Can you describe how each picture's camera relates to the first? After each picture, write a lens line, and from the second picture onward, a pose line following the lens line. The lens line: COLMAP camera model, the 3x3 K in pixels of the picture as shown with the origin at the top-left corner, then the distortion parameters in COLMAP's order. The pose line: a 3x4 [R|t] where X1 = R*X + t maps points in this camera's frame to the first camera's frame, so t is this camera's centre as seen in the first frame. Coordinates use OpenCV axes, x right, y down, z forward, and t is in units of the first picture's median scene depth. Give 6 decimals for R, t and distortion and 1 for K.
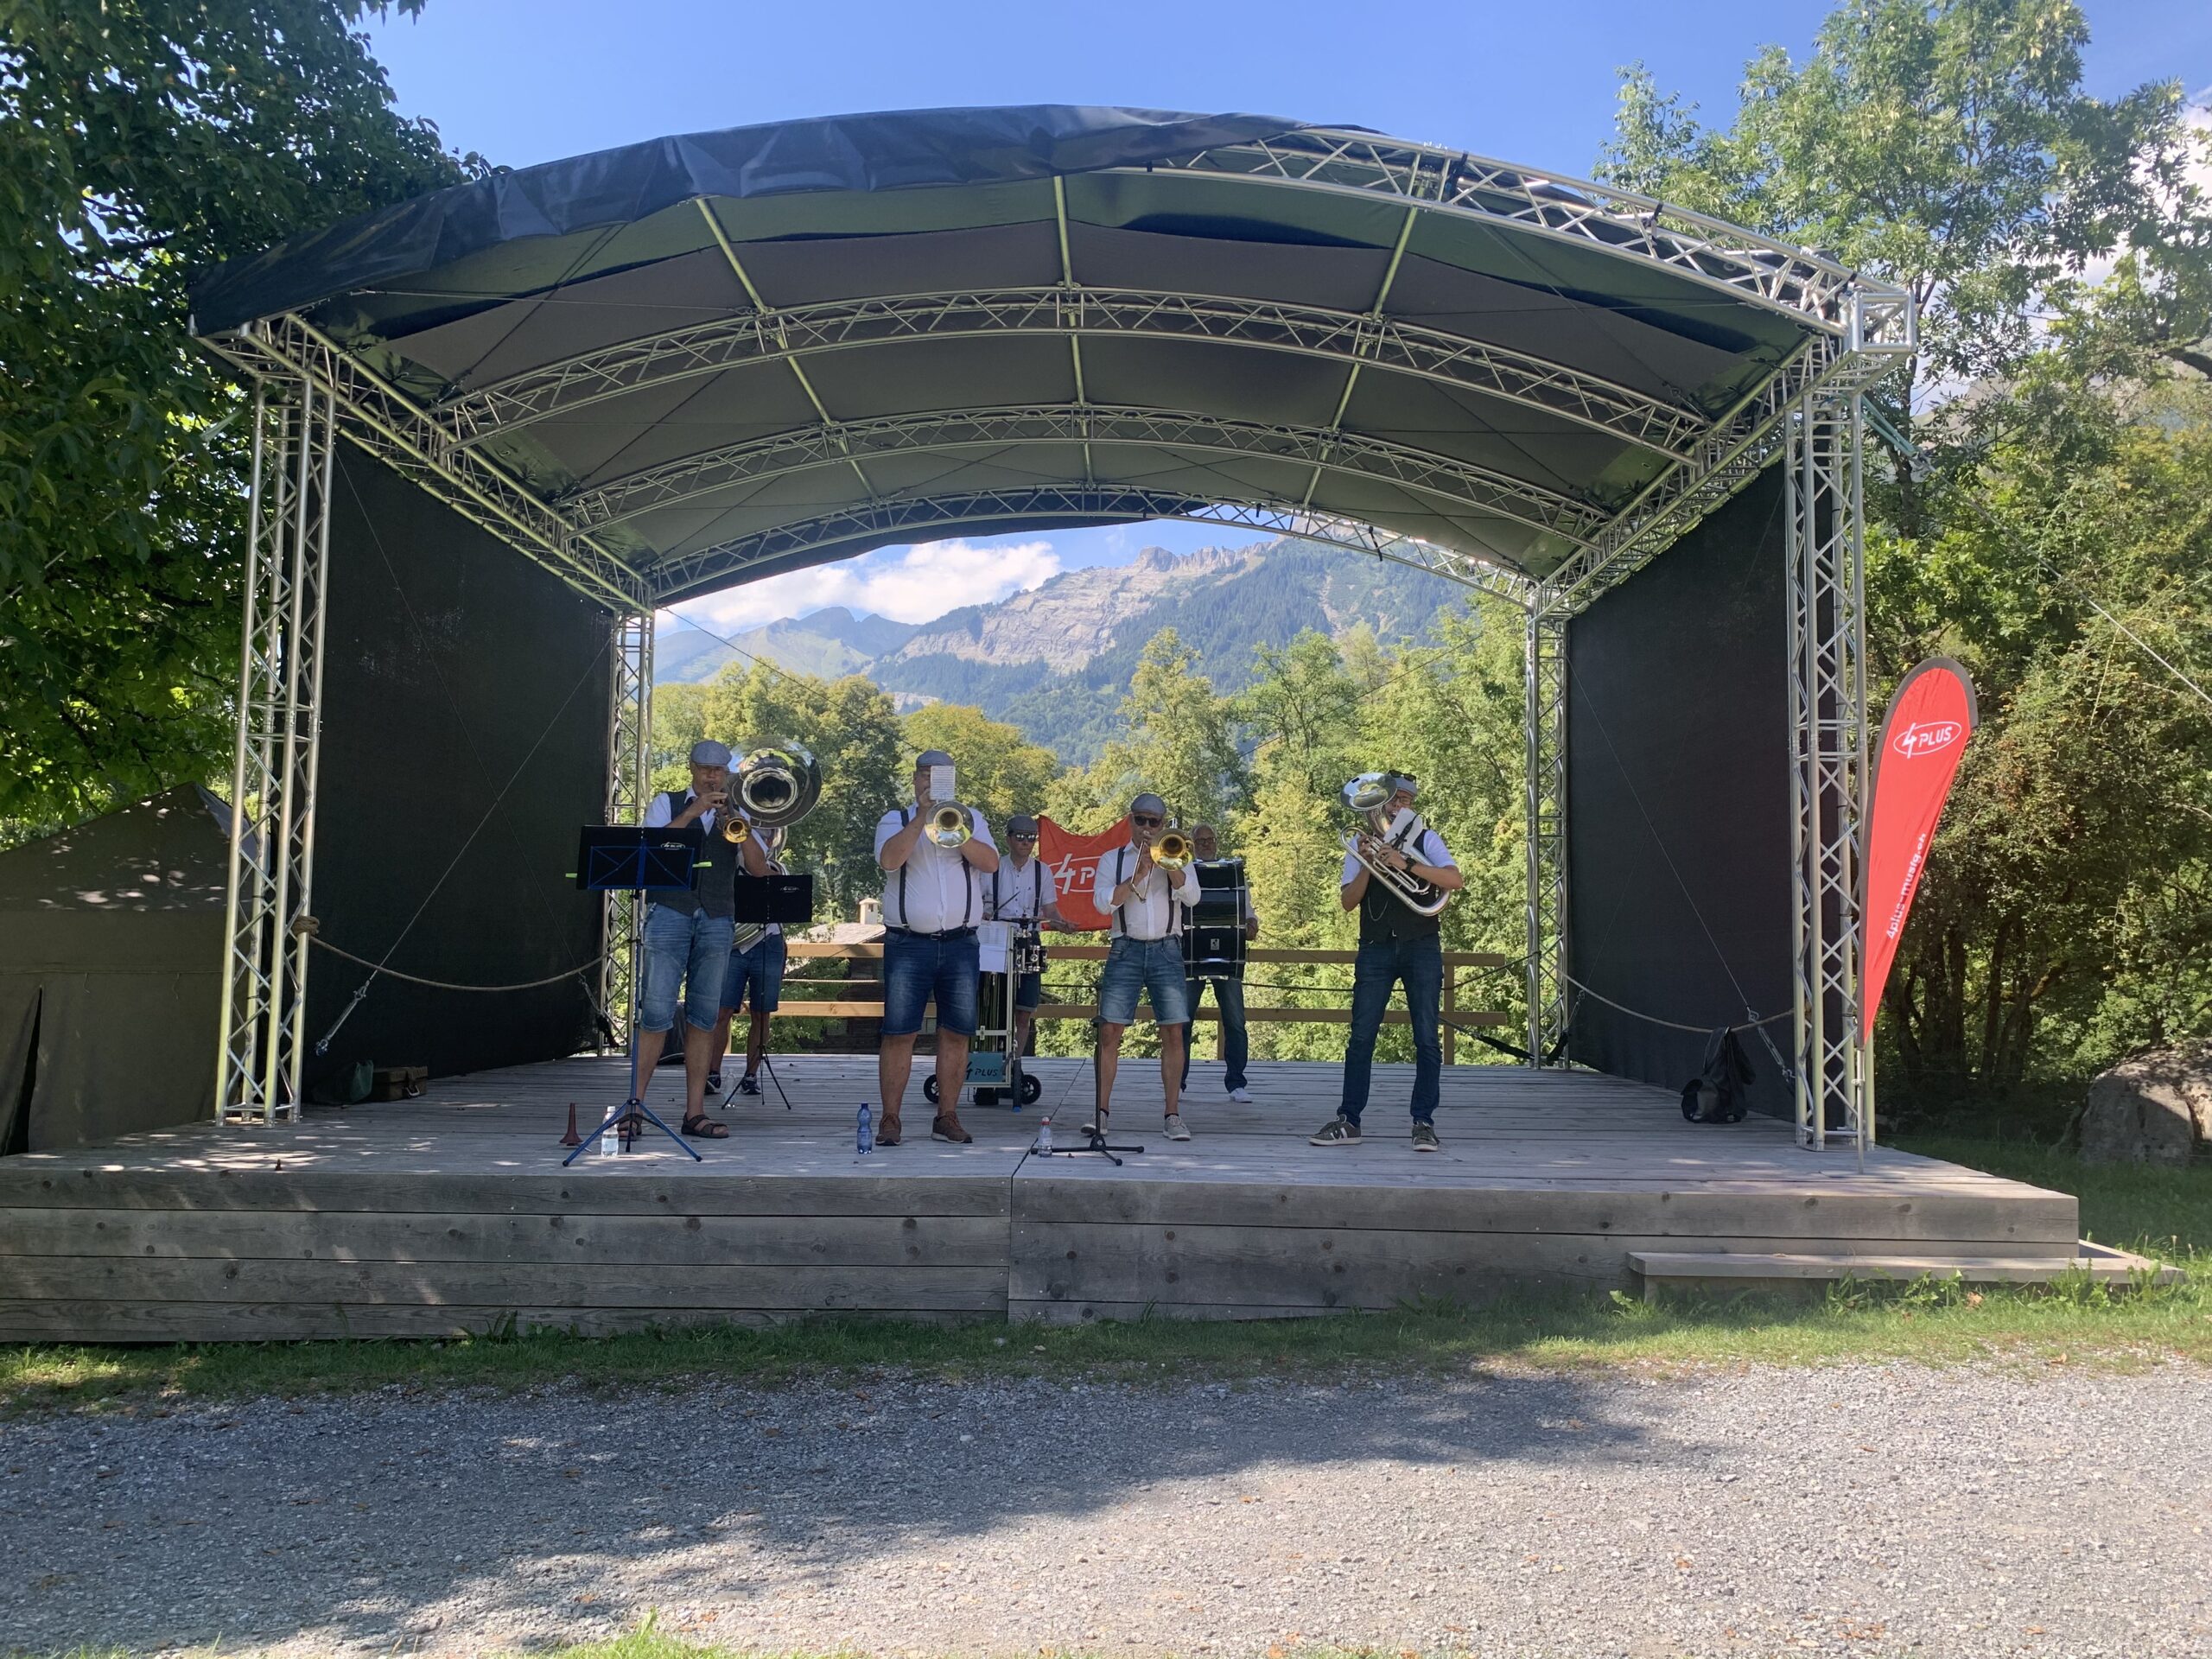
lens RADIAL K [[1702.1, 0, 1125.0], [0, 1702.1, 835.2], [0, 0, 1]] dist [0.064823, -0.074338]
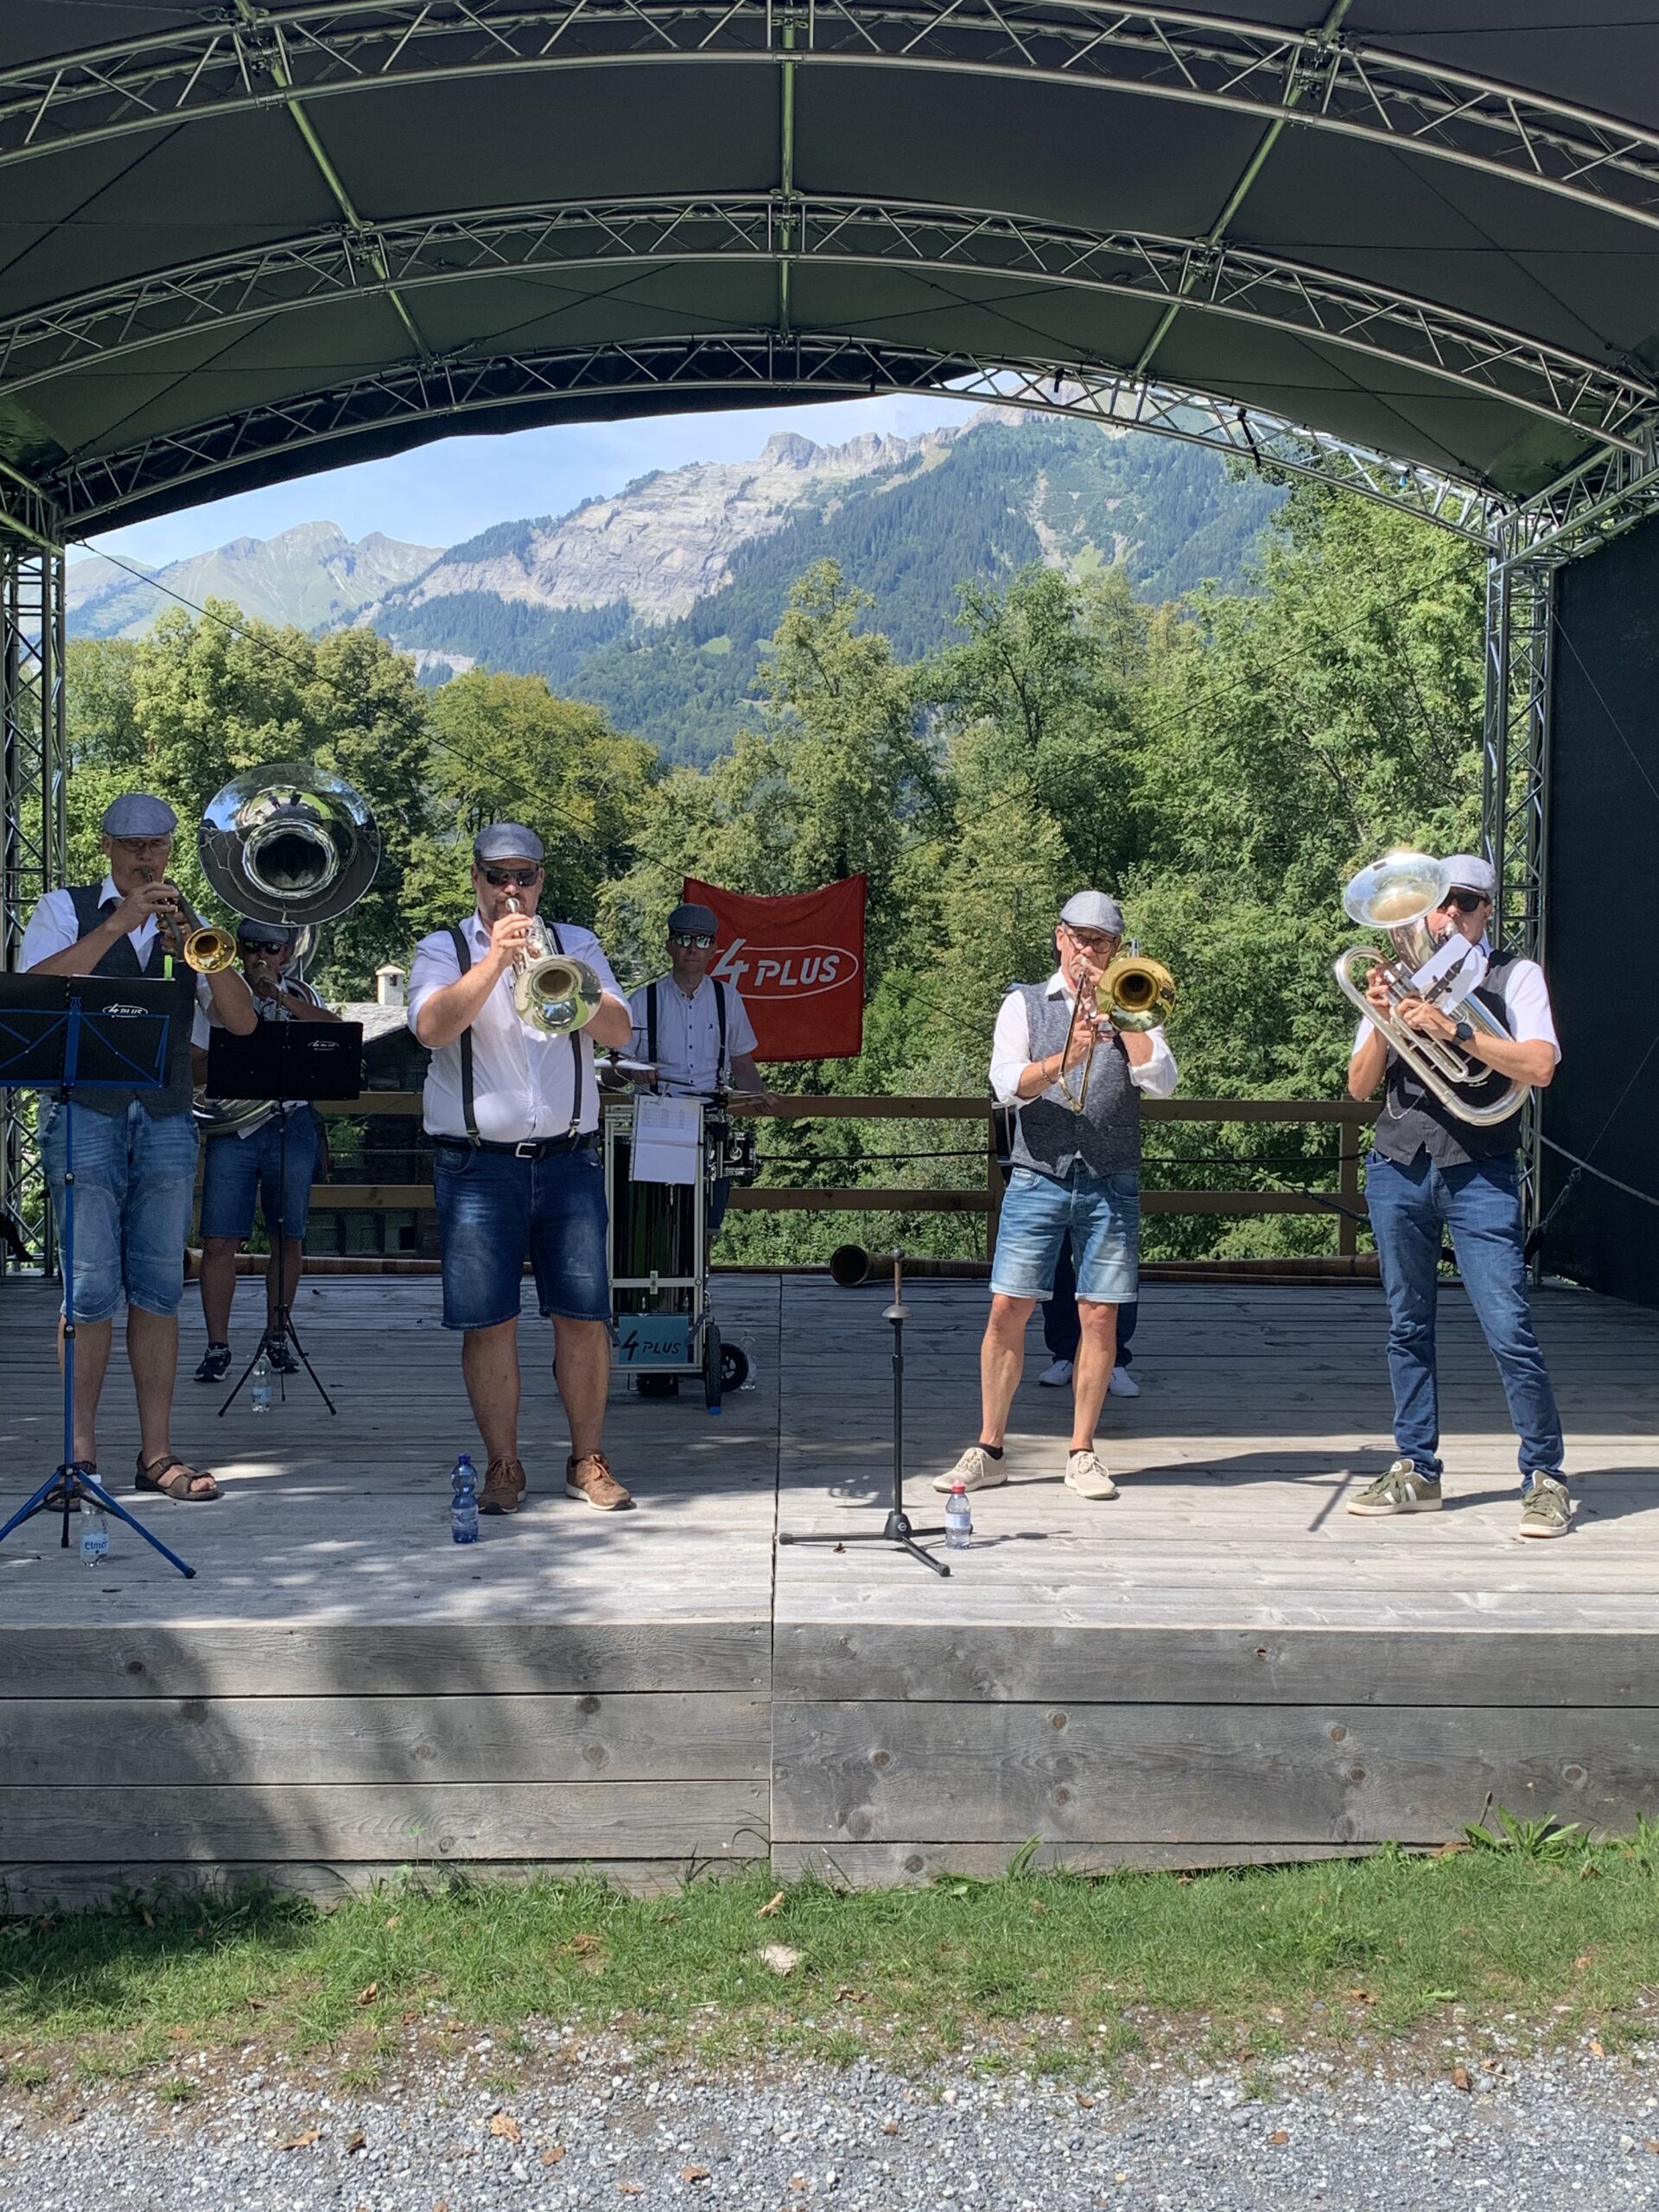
lens RADIAL K [[2438.4, 0, 841.3], [0, 2438.4, 1111.1], [0, 0, 1]] dist [0.018651, 0.000000]
pose [[0.999260, -0.005006, 0.038144, -0.048306], [0.001052, 0.994684, 0.102970, -0.029762], [-0.038457, -0.102854, 0.993953, 0.154248]]
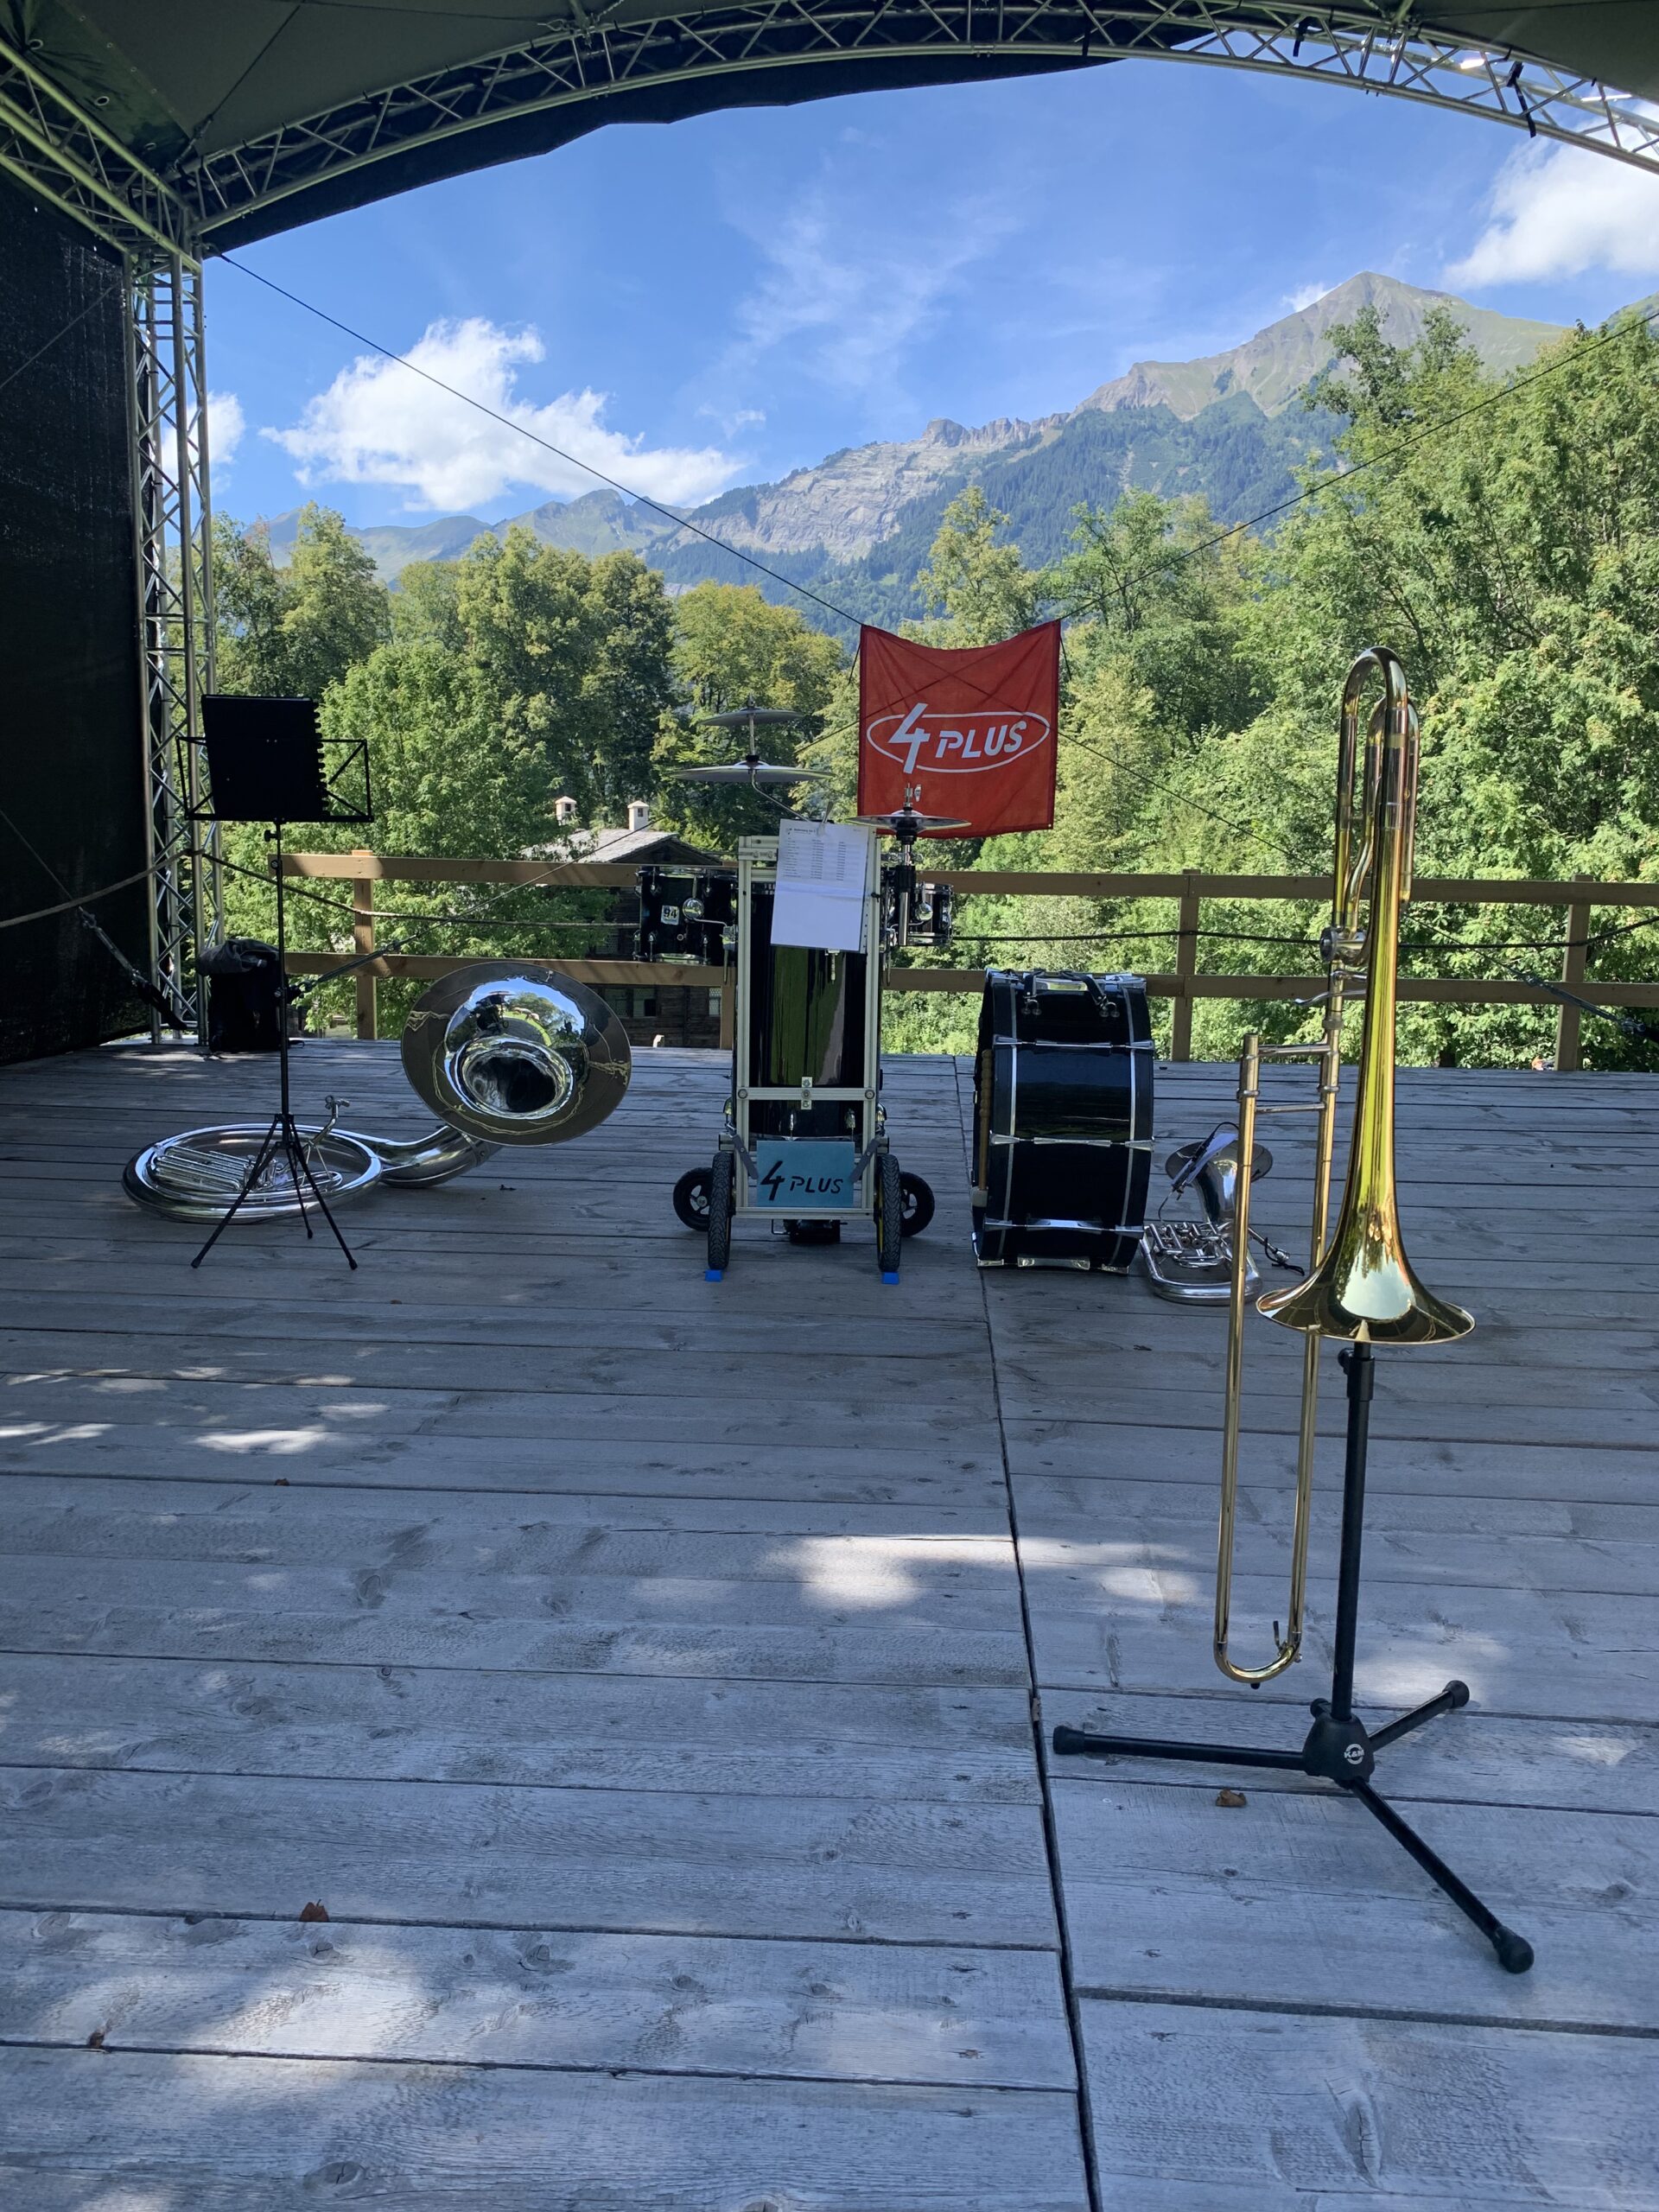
lens RADIAL K [[1702.1, 0, 813.1], [0, 1702.1, 1099.9], [0, 0, 1]] dist [0.064823, -0.074338]
pose [[0.998591, 0.013740, -0.051256, -0.058177], [-0.002831, 0.978315, 0.207104, 0.030078], [0.052990, -0.206667, 0.976975, 0.569424]]
